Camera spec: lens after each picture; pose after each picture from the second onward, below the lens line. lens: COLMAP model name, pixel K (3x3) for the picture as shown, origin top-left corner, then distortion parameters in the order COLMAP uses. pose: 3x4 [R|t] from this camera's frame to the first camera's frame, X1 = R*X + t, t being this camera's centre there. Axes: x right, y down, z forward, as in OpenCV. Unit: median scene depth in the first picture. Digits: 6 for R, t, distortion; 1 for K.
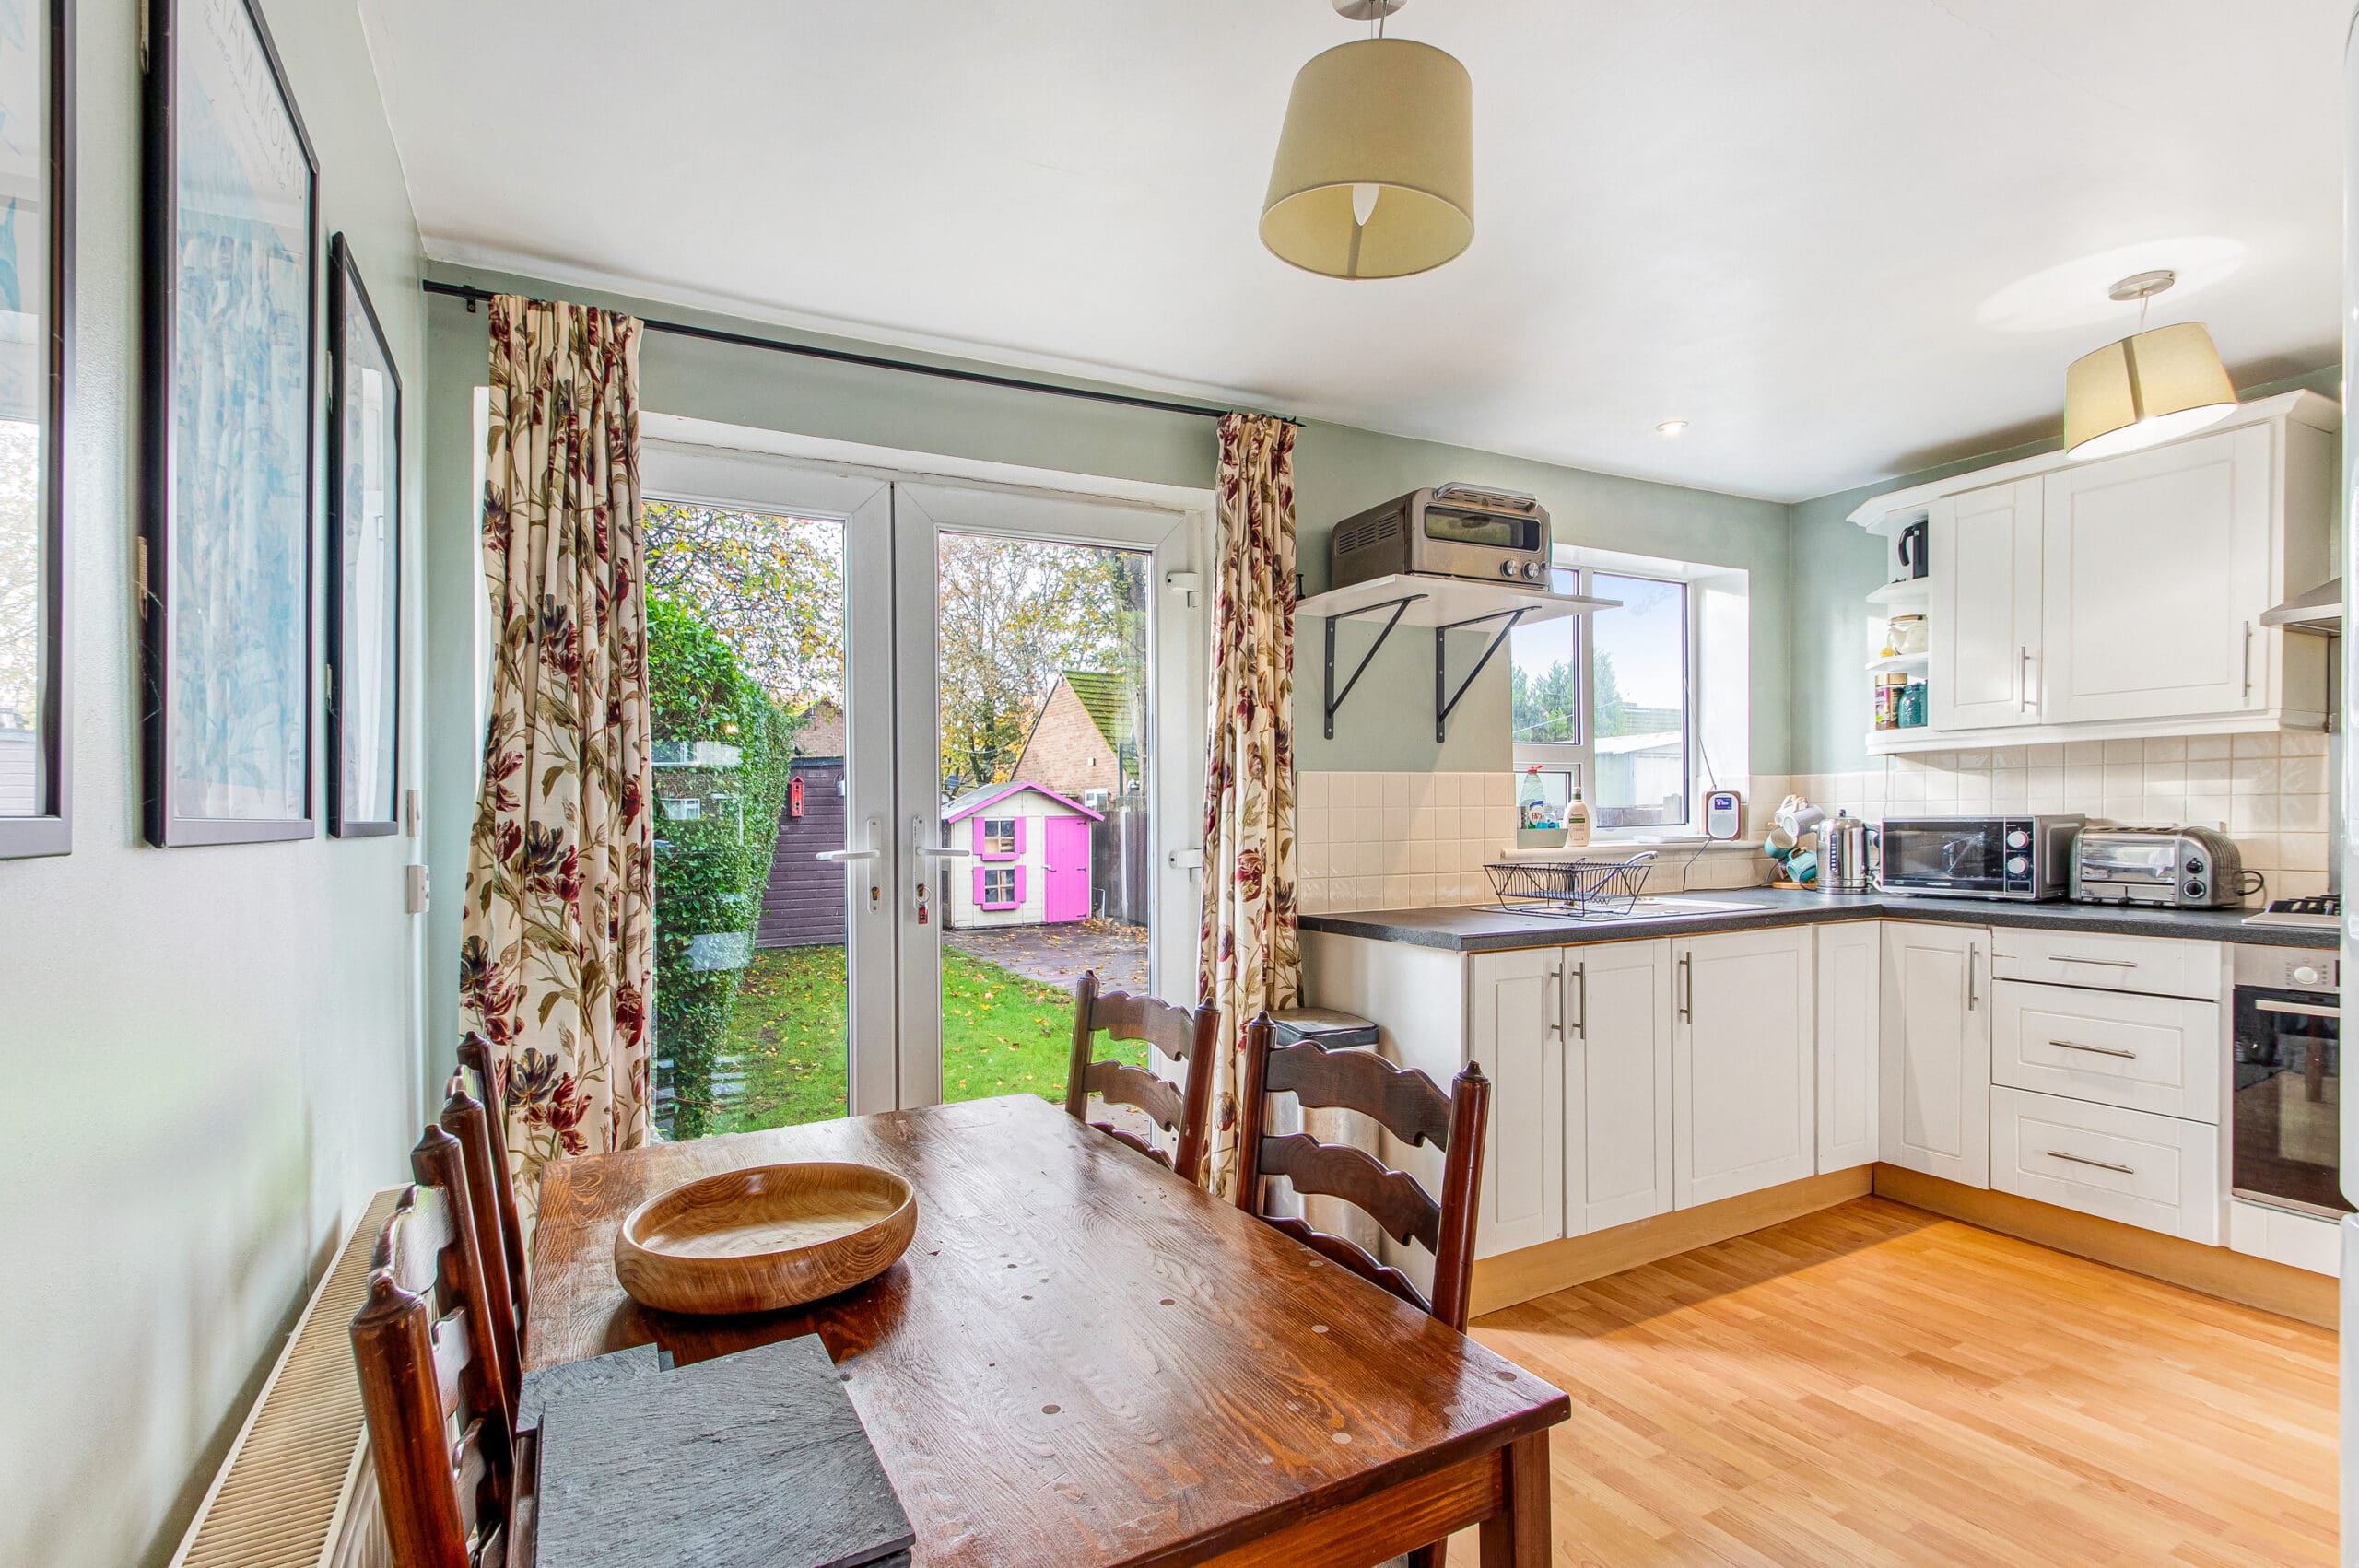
lens RADIAL K [[1124.8, 0, 1197.3], [0, 1124.8, 824.9], [0, 0, 1]] dist [0.017361, -0.009264]
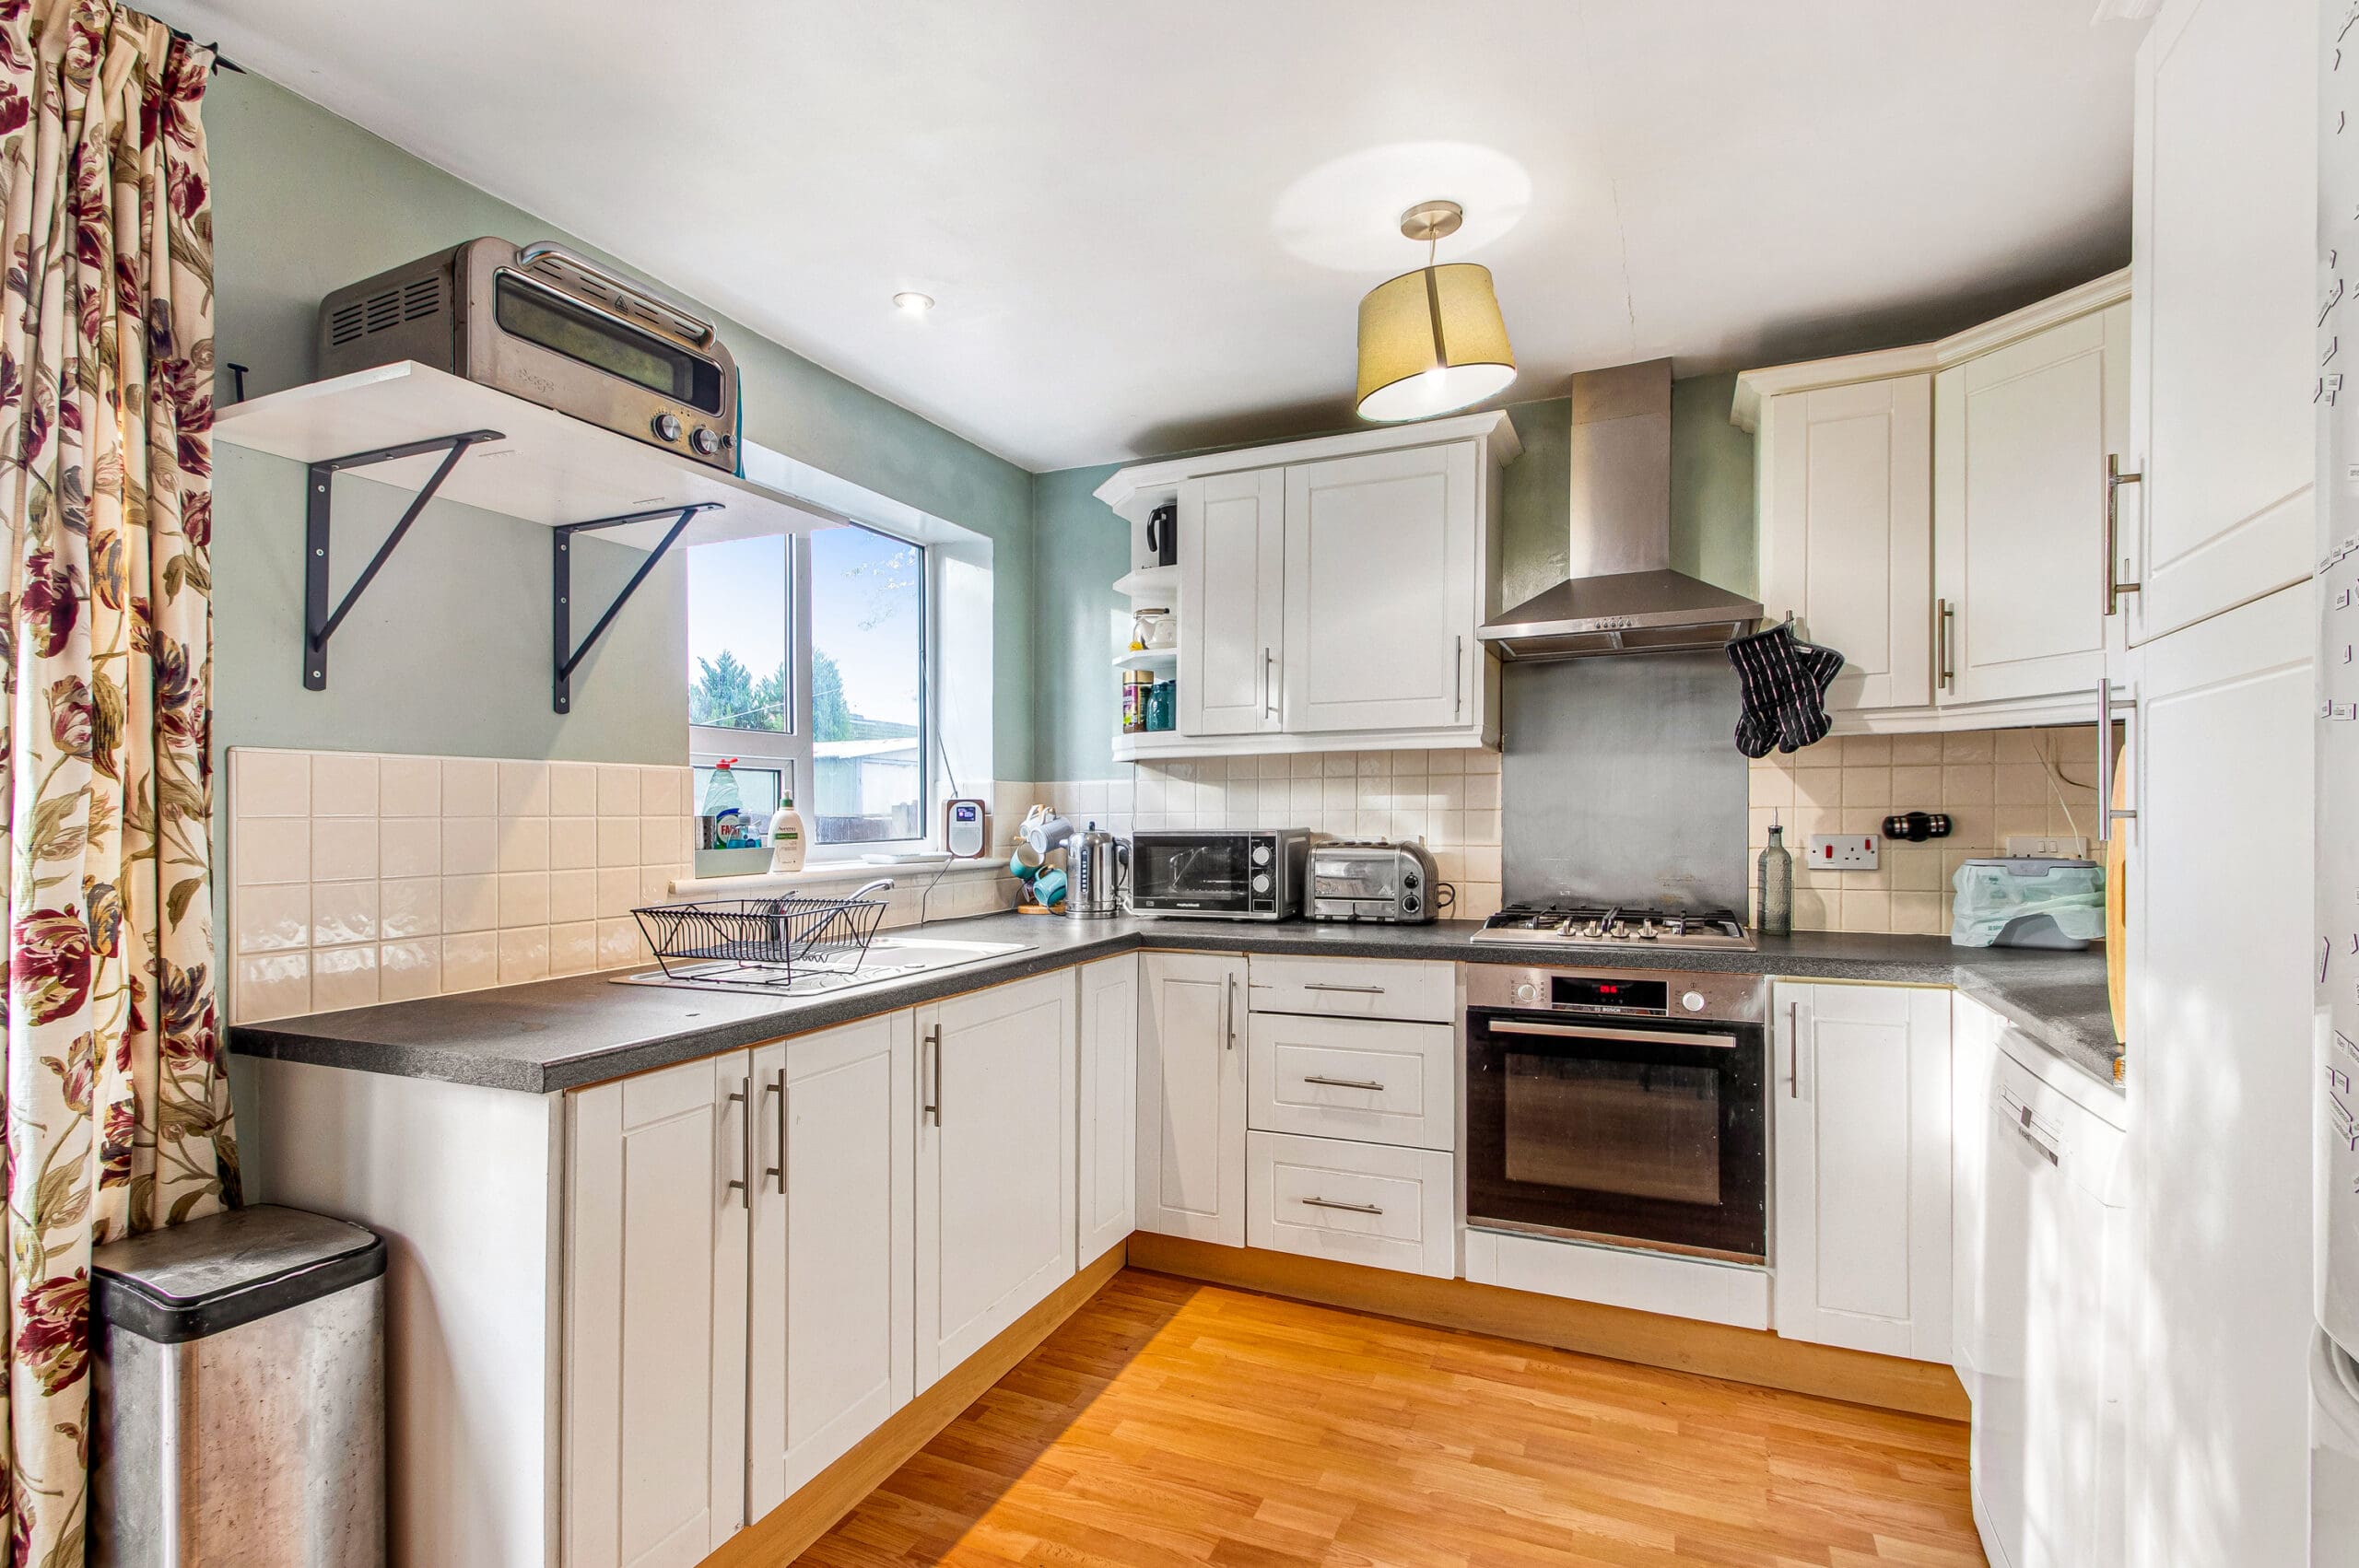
lens RADIAL K [[1124.8, 0, 1181.2], [0, 1124.8, 806.2], [0, 0, 1]] dist [0.017361, -0.009264]
pose [[0.797210, 0.011005, 0.603602, 0.127633], [0.002975, 0.999750, -0.022157, -0.007966], [-0.603695, 0.019460, 0.796978, 0.336948]]
